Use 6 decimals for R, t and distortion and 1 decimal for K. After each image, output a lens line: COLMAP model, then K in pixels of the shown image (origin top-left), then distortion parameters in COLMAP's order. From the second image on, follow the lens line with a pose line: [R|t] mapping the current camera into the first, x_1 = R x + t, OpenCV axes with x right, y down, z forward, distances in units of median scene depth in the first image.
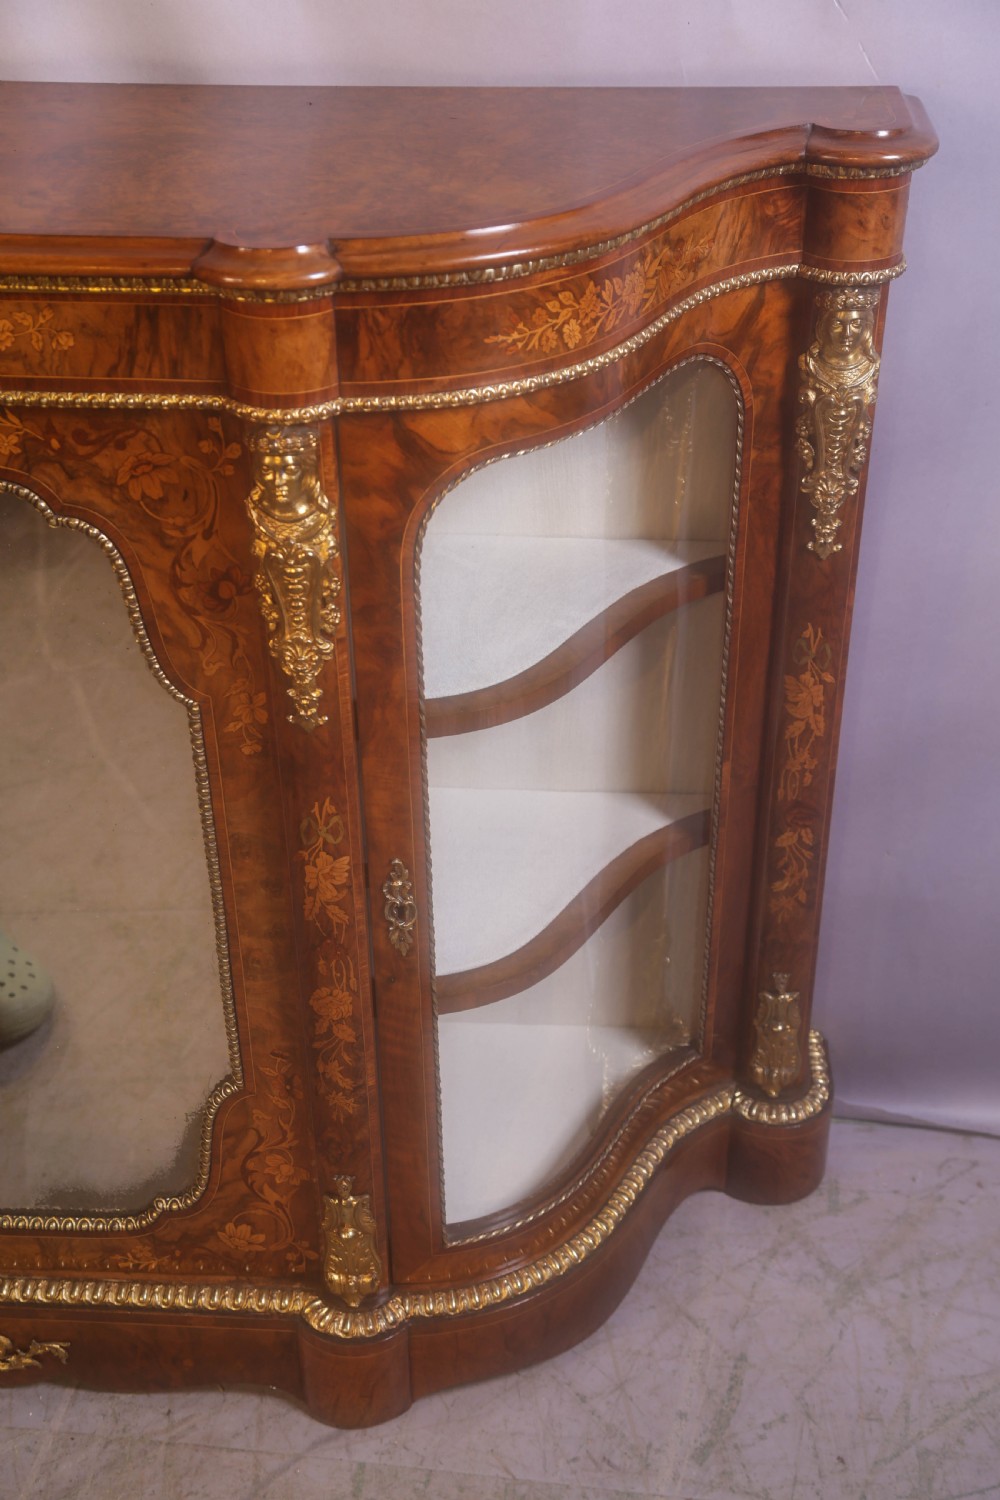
lens RADIAL K [[1797.3, 0, 496.2], [0, 1797.3, 755.7], [0, 0, 1]] dist [0.069036, 0.000000]
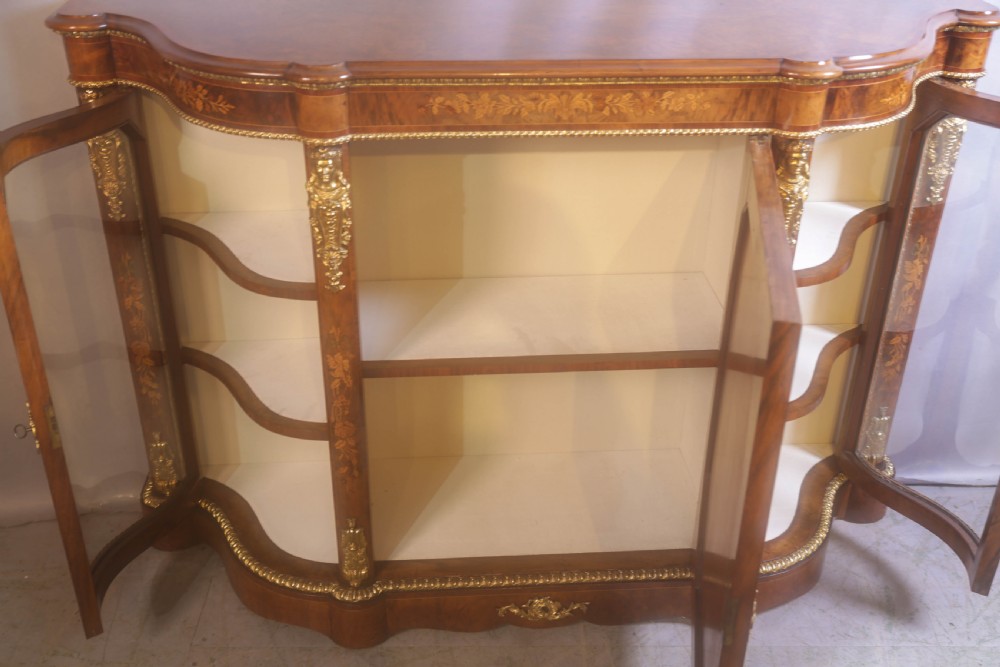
lens RADIAL K [[1034.8, 0, 497.5], [0, 1034.8, 335.3], [0, 0, 1]] dist [0.035649, 0.000000]
pose [[0.988163, -0.051255, 0.144595, -0.611678], [0.058223, 0.997317, -0.044376, 0.085768], [-0.141932, 0.052270, 0.988495, -0.195746]]
